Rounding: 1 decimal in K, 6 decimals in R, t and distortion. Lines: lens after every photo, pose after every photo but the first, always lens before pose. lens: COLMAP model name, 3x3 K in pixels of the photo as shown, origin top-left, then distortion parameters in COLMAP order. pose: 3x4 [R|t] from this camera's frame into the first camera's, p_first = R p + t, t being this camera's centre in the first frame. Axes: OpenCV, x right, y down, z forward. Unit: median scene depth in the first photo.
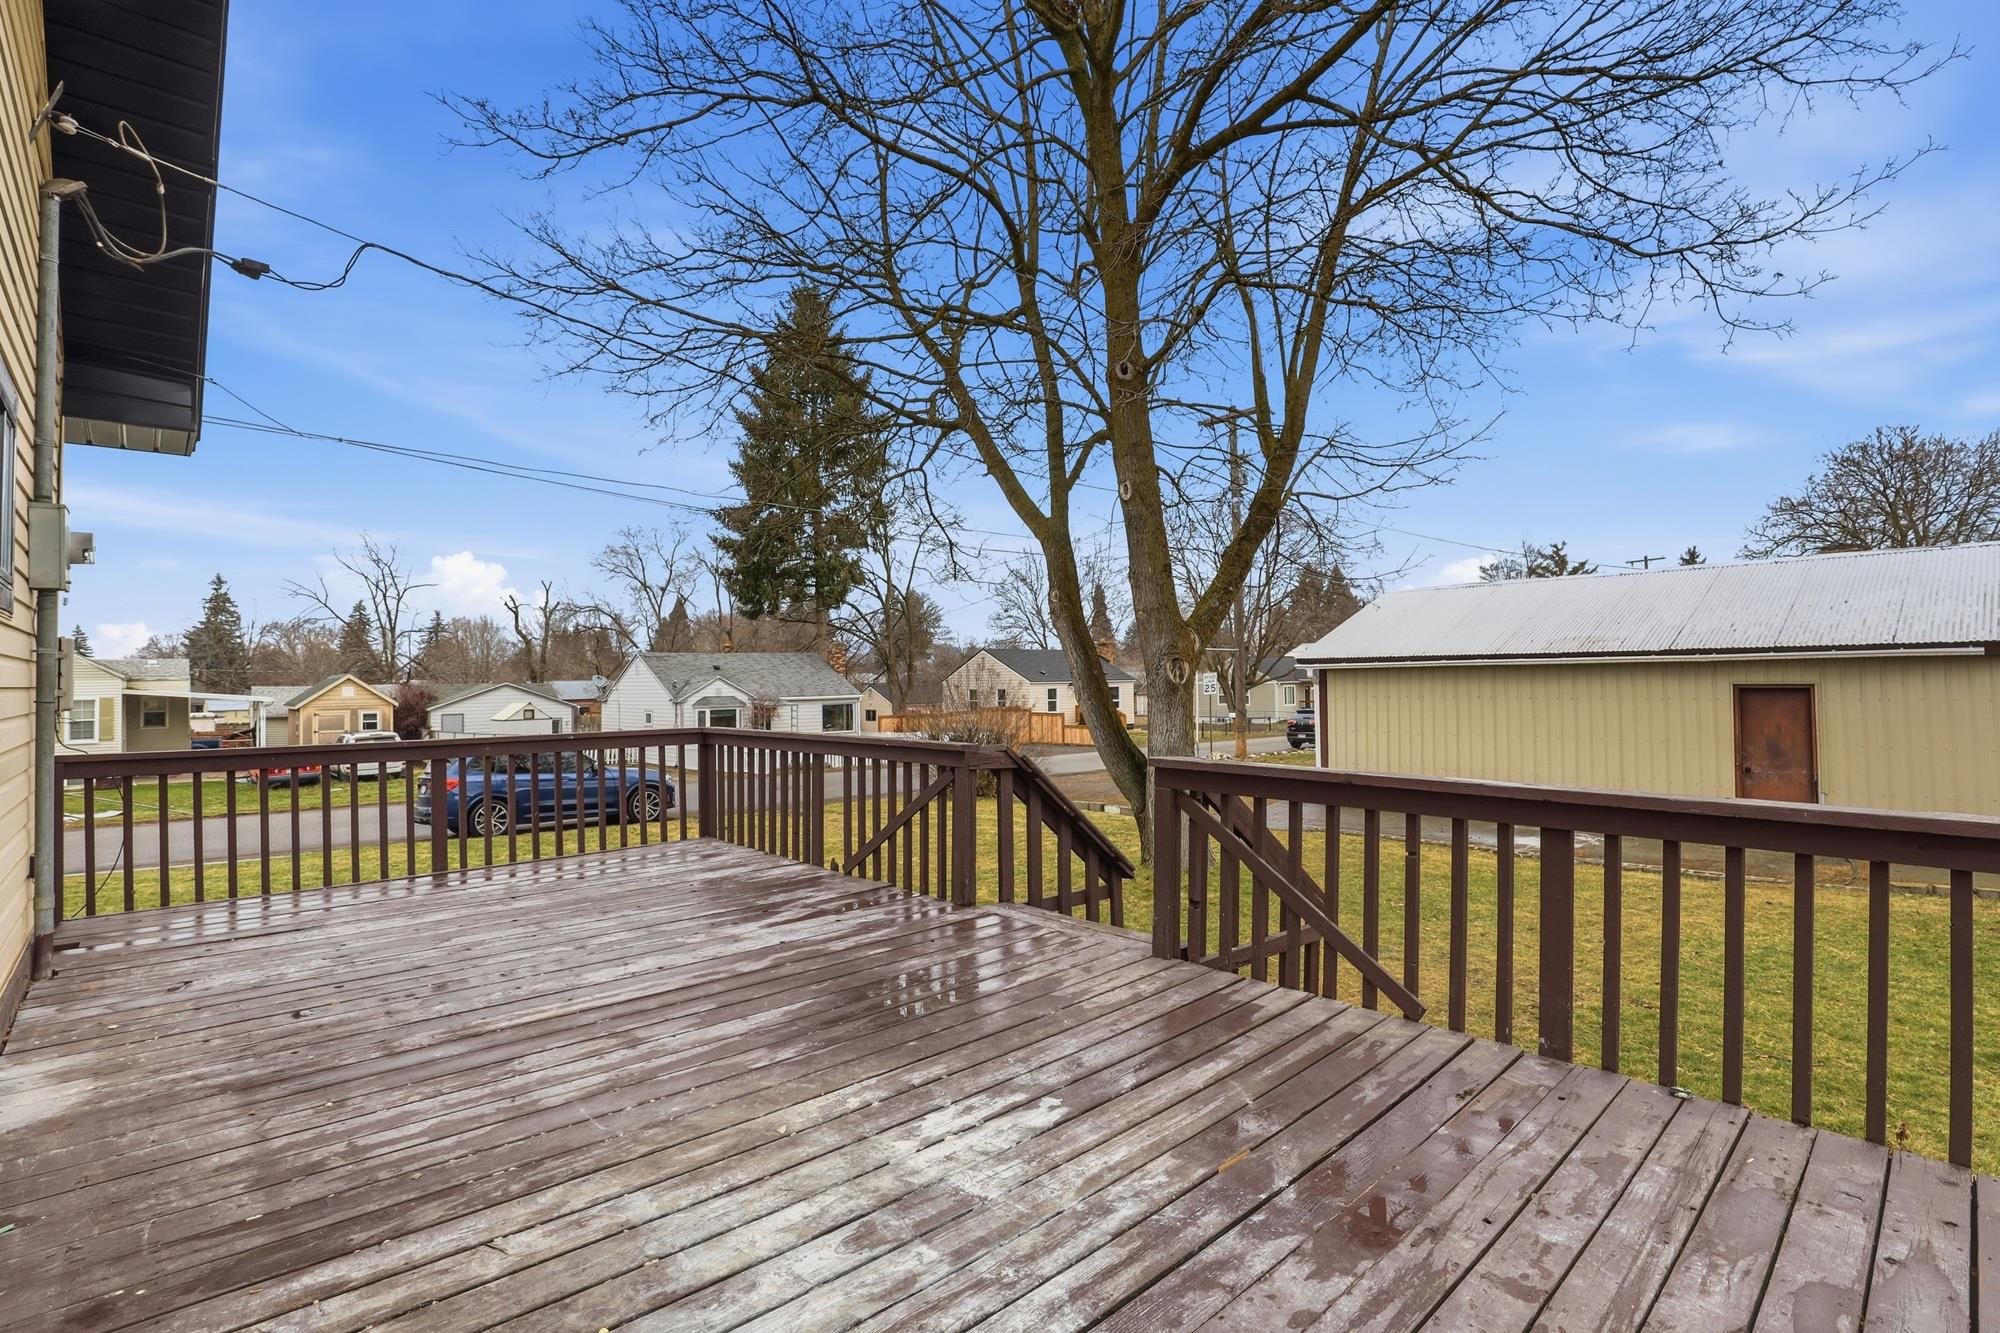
lens RADIAL K [[924.1, 0, 982.7], [0, 924.1, 684.3], [0, 0, 1]] dist [-0.027629, 0.000654]
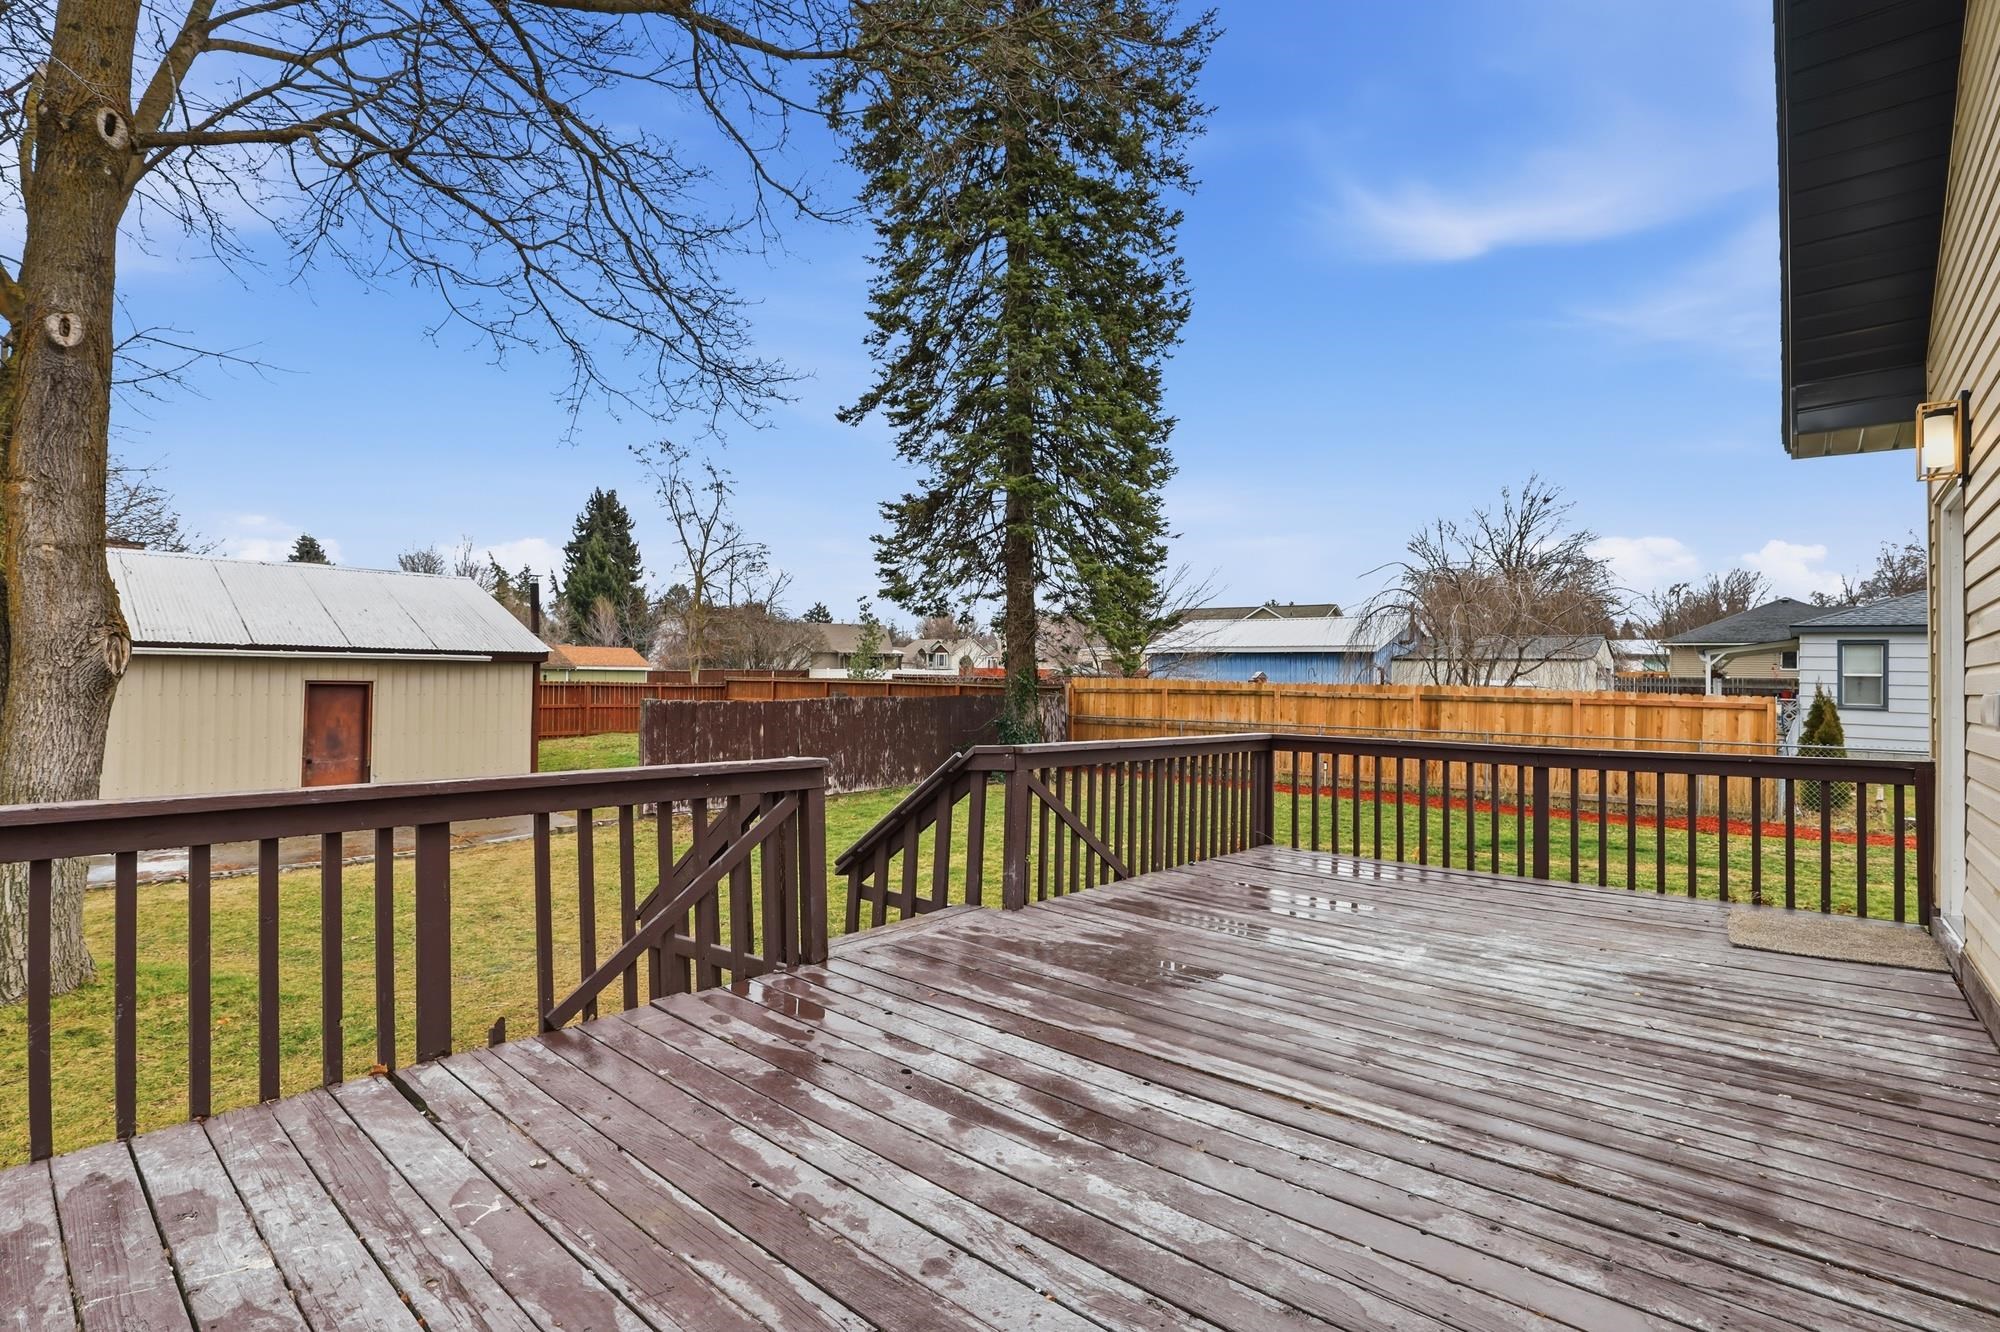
lens RADIAL K [[924.1, 0, 981.2], [0, 924.1, 681.7], [0, 0, 1]] dist [-0.027629, 0.000654]
pose [[-0.099193, 0.008914, 0.995028, -0.795011], [-0.013031, 0.999862, -0.010256, 0.006512], [-0.994983, -0.013983, -0.099063, 0.914626]]
